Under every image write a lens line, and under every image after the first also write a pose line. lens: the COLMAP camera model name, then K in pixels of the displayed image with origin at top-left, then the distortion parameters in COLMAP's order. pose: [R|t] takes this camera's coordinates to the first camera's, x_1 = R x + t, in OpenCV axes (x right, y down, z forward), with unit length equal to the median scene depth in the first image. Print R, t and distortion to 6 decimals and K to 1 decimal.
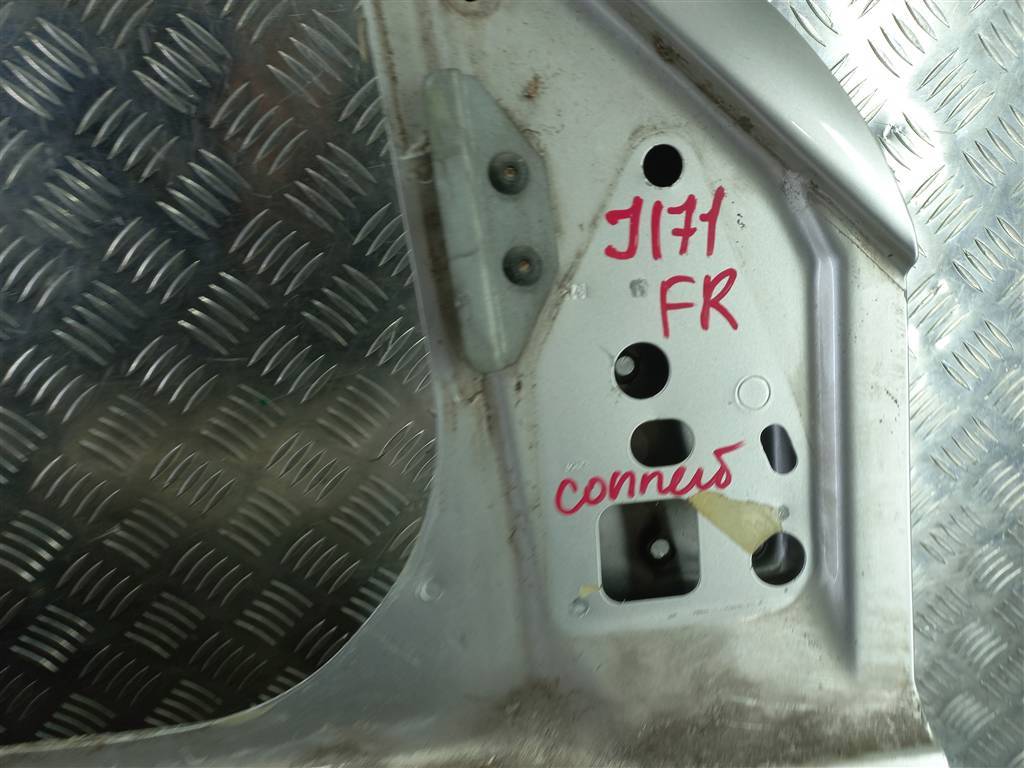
lens RADIAL K [[740.0, 0, 512.0], [0, 740.0, 384.0], [0, 0, 1]] dist [0.027430, 0.003471]
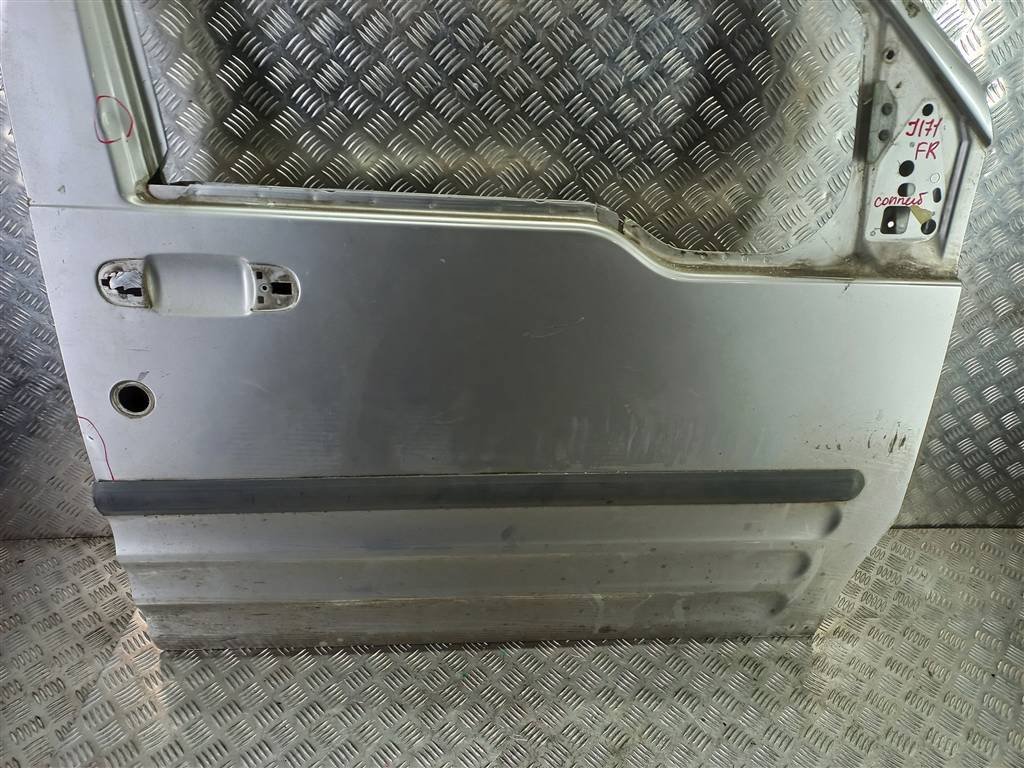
lens RADIAL K [[740.0, 0, 512.0], [0, 740.0, 384.0], [0, 0, 1]] dist [0.027430, 0.003471]
pose [[0.994406, 0.104765, 0.013467, -1.675161], [-0.104945, 0.965456, 0.238499, 0.329384], [0.011985, -0.238578, 0.971049, -2.816884]]
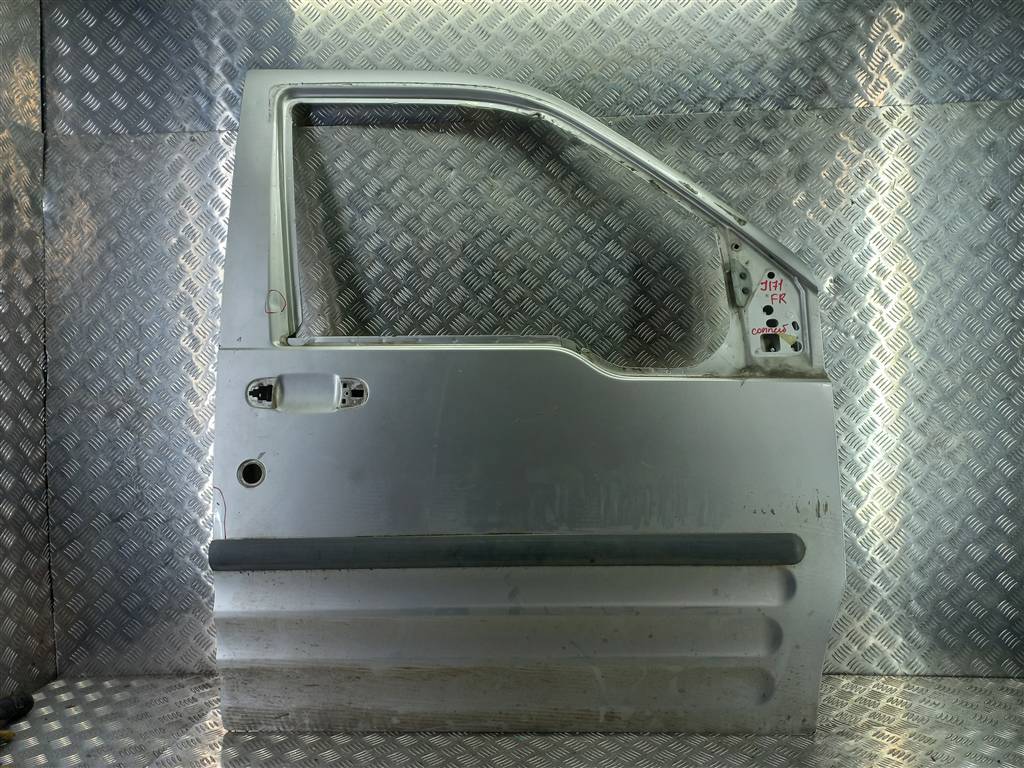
lens RADIAL K [[696.6, 0, 508.1], [0, 696.6, 385.7], [0, 0, 1]] dist [0.032302, -0.002065]
pose [[0.986450, 0.037360, -0.159749, -0.867048], [-0.081102, 0.957475, -0.276883, 2.094294], [0.142612, 0.286087, 0.947532, -3.996151]]
